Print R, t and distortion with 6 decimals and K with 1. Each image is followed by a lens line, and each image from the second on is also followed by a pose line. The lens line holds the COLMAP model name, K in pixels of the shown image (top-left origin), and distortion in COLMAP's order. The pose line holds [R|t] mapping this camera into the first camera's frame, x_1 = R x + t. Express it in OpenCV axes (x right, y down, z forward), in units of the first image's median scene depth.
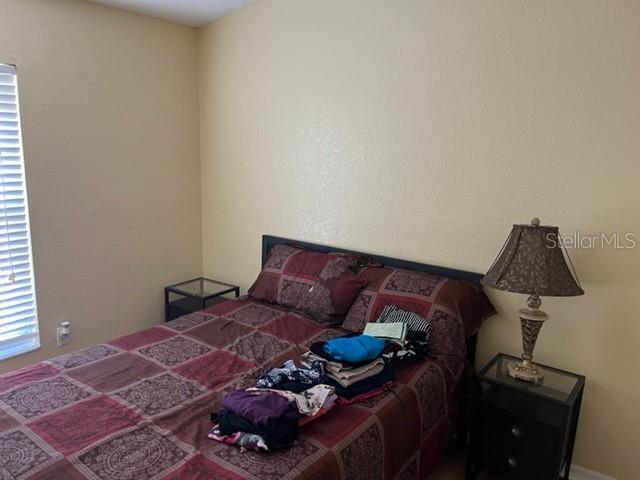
lens RADIAL K [[487.7, 0, 321.4], [0, 487.7, 242.2], [0, 0, 1]] dist [0.062024, -0.091024]
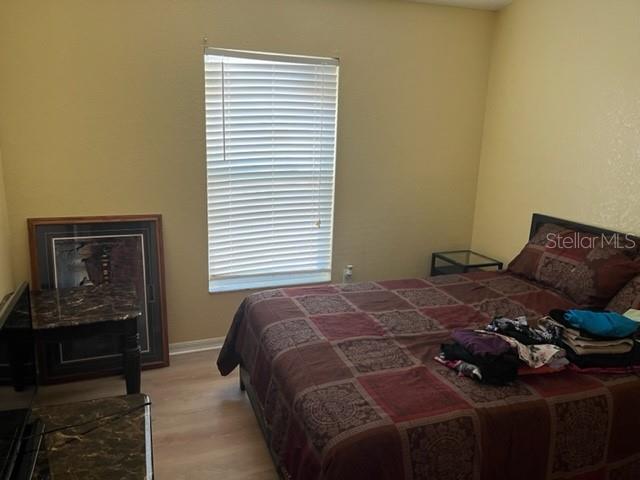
lens RADIAL K [[487.7, 0, 321.4], [0, 487.7, 237.8], [0, 0, 1]] dist [0.062024, -0.091024]
pose [[0.831233, 0.118561, -0.543135, 0.120148], [-0.114786, 0.992544, 0.040990, 0.075216], [0.543945, 0.028273, 0.838644, -0.112288]]
